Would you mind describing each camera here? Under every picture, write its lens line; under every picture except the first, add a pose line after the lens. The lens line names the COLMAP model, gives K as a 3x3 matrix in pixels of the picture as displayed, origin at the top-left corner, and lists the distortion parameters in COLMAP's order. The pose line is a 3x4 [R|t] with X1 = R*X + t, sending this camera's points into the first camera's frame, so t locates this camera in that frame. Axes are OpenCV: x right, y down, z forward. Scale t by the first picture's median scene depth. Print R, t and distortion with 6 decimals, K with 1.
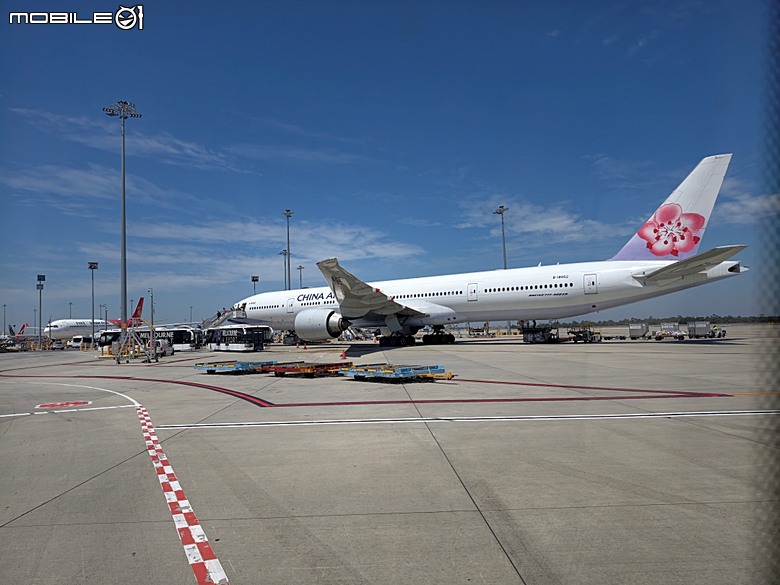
lens RADIAL K [[547.6, 0, 407.1], [0, 547.6, 291.2], [0, 0, 1]] dist [0.148499, -0.163931]
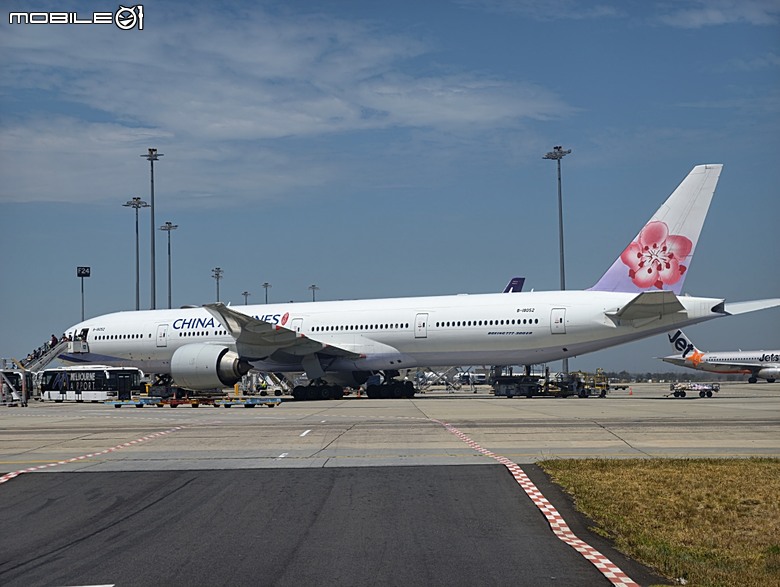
lens RADIAL K [[1930.9, 0, 390.0], [0, 1930.9, 293.5], [0, 0, 1]] dist [0.414415, 0.143049]
pose [[0.998297, 0.016905, -0.055826, 0.222237], [-0.015601, 0.999597, 0.023724, -0.101405], [0.056204, -0.022812, 0.998159, -1.550803]]
